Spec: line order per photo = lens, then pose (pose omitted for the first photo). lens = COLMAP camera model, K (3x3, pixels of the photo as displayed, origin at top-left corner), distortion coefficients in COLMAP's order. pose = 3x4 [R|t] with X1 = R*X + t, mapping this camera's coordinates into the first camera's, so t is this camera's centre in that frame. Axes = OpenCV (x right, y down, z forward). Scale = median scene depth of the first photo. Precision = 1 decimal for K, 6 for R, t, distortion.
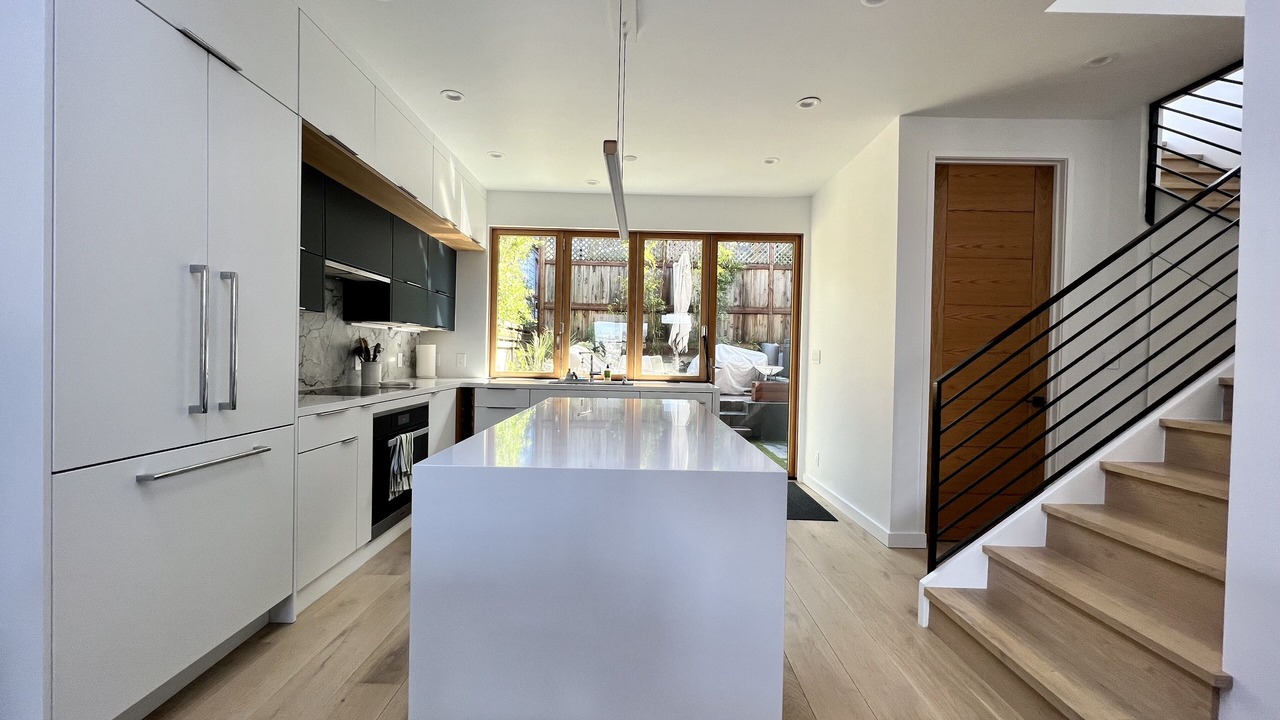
lens RADIAL K [[512.3, 0, 643.2], [0, 512.3, 363.4], [0, 0, 1]] dist [-0.001857, -0.000274]
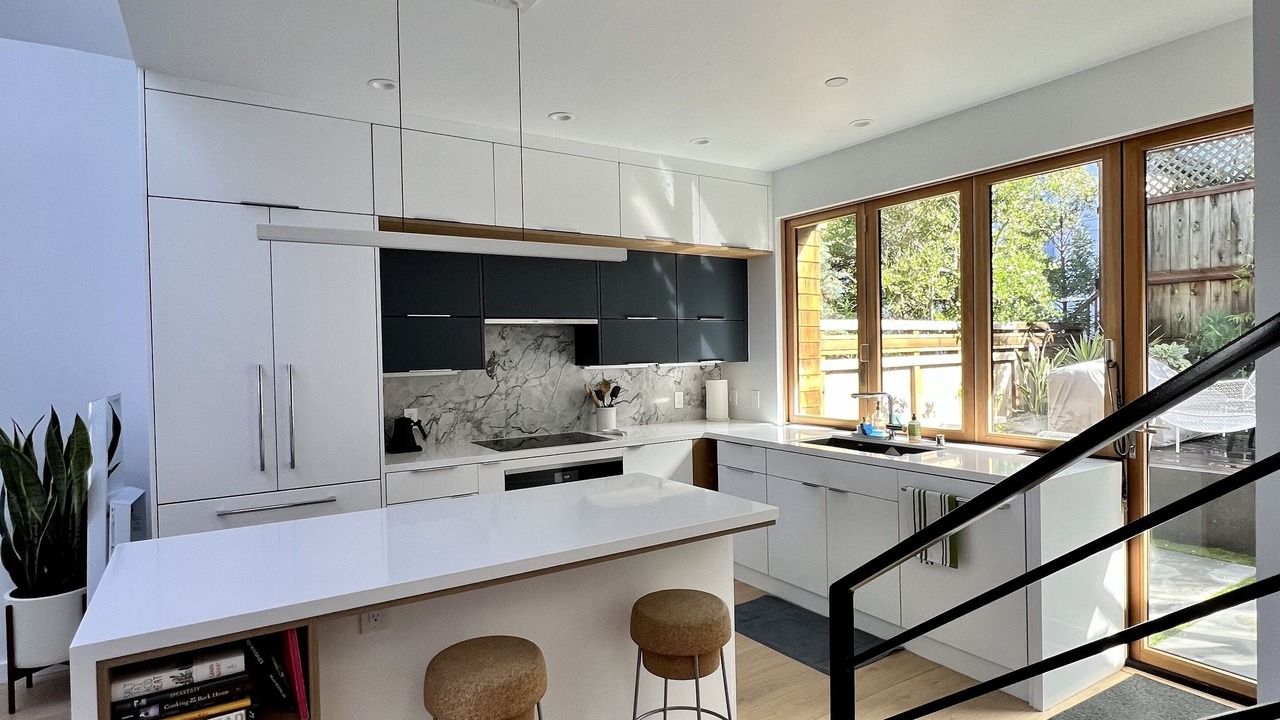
lens RADIAL K [[676.7, 0, 638.3], [0, 676.7, 358.0], [0, 0, 1]] dist [0.004877, 0.000127]
pose [[0.525223, -0.022758, -0.850660, 0.467537], [0.017934, 0.999716, -0.015673, -0.060709], [0.850776, -0.007024, 0.525482, 0.342260]]
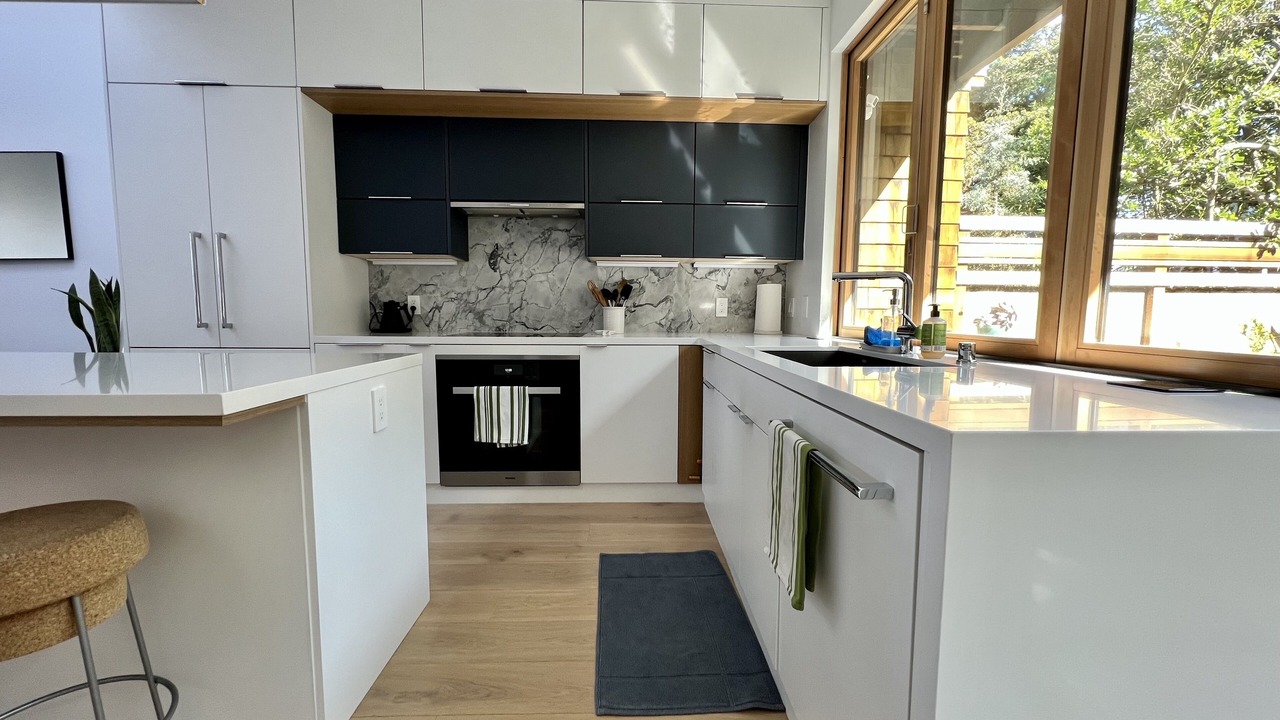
lens RADIAL K [[512.3, 0, 645.7], [0, 512.3, 358.0], [0, 0, 1]] dist [-0.001857, -0.000274]
pose [[0.017546, 0.066232, -0.997650, 0.275427], [-0.023637, 0.997552, 0.065810, 0.020894], [0.999567, 0.022427, 0.019068, 0.881559]]
